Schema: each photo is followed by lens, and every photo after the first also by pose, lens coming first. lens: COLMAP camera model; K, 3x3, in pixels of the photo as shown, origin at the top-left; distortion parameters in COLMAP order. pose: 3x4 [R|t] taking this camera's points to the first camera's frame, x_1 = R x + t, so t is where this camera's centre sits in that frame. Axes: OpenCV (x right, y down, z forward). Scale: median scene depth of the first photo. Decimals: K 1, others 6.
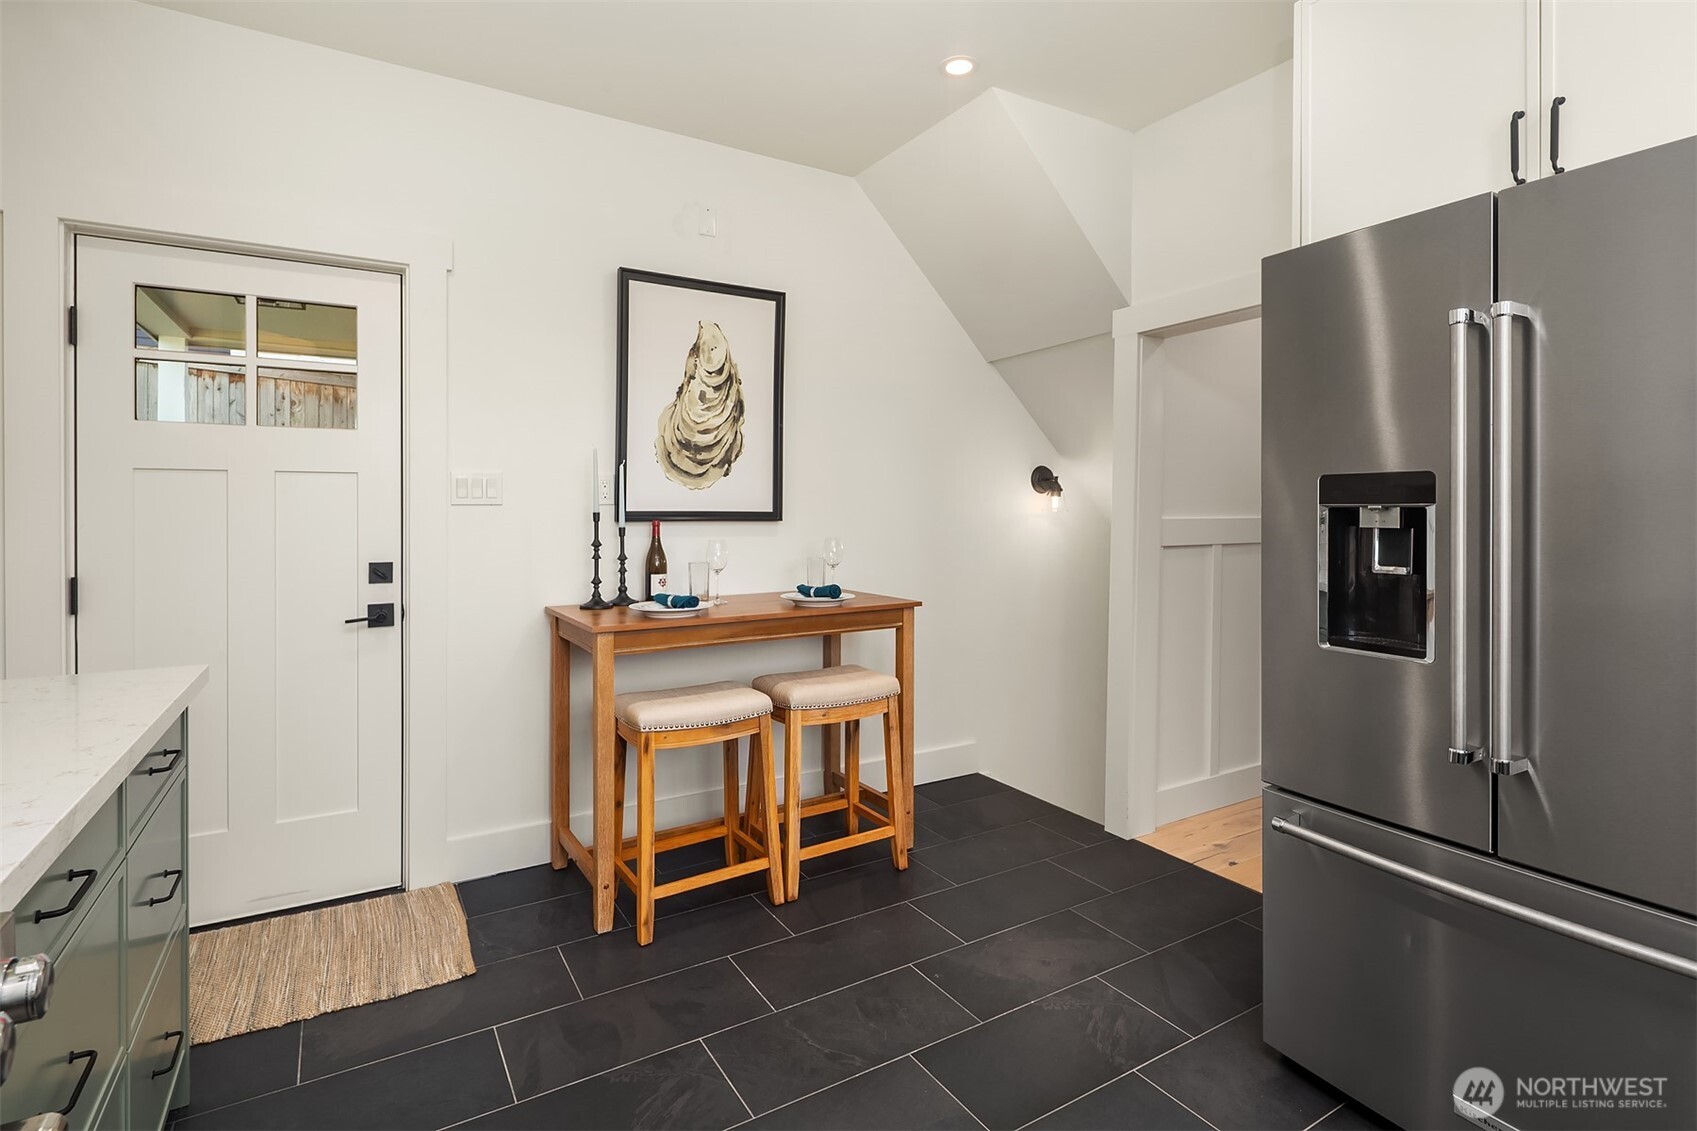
lens RADIAL K [[835.8, 0, 844.9], [0, 835.8, 513.0], [0, 0, 1]] dist [-0.000464, -0.000312]
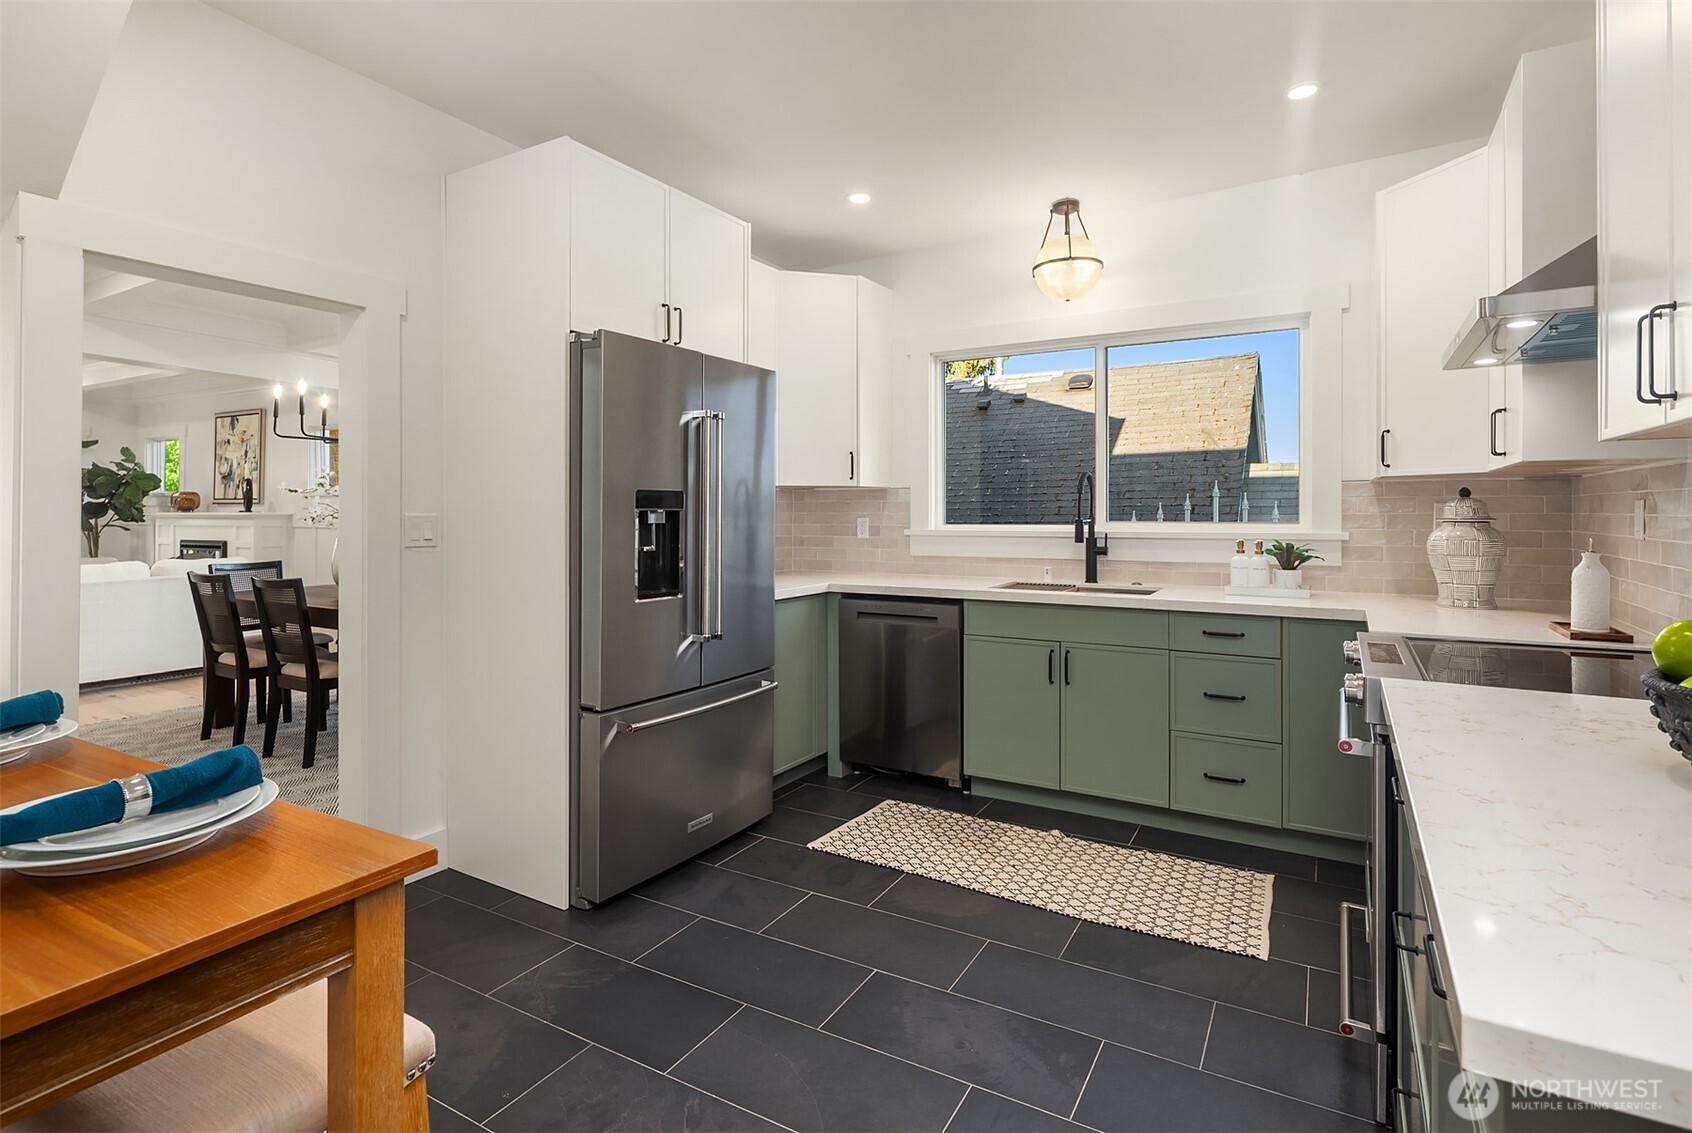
lens RADIAL K [[833.3, 0, 842.4], [0, 833.3, 514.2], [0, 0, 1]] dist [-0.000464, -0.000312]
pose [[-0.484979, 0.009046, 0.874479, -1.006839], [0.005979, 0.999957, -0.007028, 0.013970], [-0.874505, 0.001820, -0.485013, 1.494144]]
